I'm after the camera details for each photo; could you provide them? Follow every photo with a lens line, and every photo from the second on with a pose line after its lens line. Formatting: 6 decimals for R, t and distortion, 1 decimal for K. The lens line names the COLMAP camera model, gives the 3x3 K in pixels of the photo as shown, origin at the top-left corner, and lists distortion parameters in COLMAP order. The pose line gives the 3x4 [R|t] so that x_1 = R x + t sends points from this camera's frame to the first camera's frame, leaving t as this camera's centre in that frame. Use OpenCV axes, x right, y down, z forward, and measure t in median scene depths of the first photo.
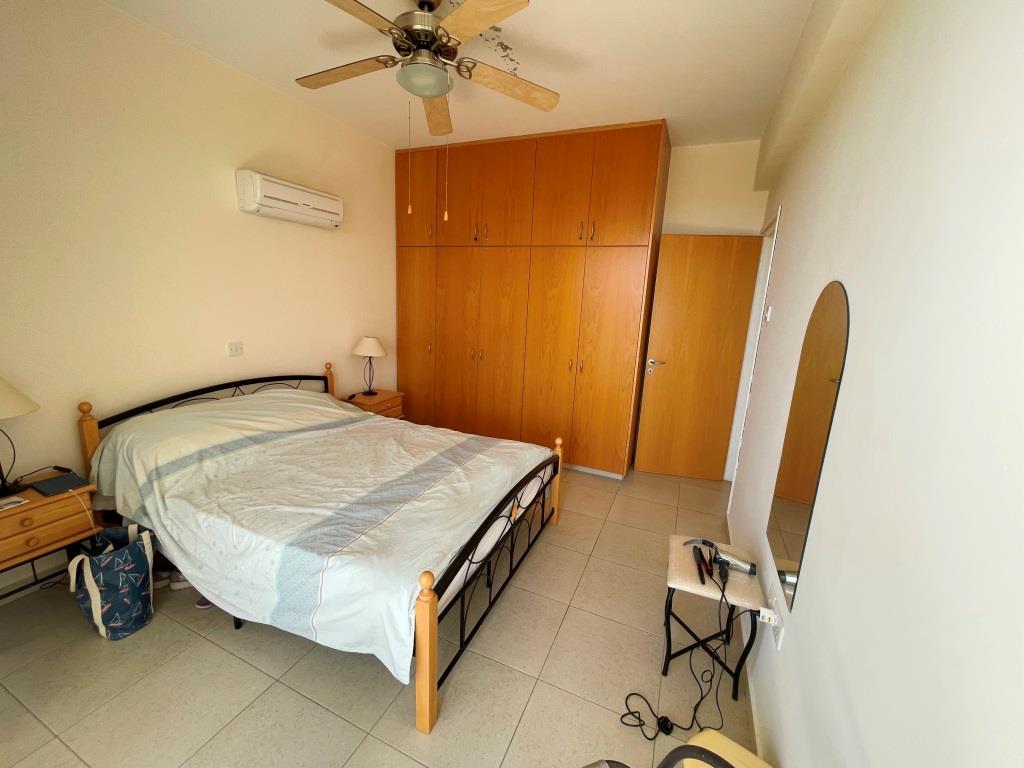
lens RADIAL K [[413.6, 0, 511.9], [0, 413.6, 382.7], [0, 0, 1]] dist [-0.005627, 0.001227]
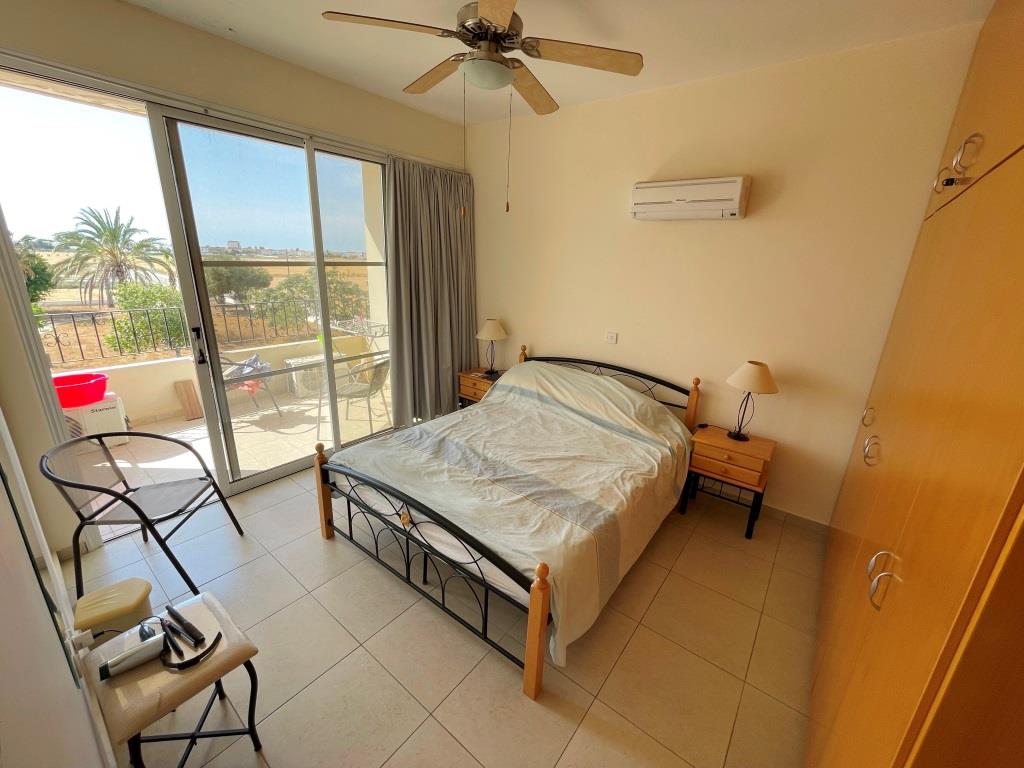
lens RADIAL K [[413.6, 0, 516.4], [0, 413.6, 385.2], [0, 0, 1]] dist [-0.005627, 0.001227]
pose [[-0.240931, 0.230193, -0.942849, 0.601923], [-0.249583, 0.924099, 0.289393, -0.244610], [0.937902, 0.305043, -0.165192, 1.015221]]
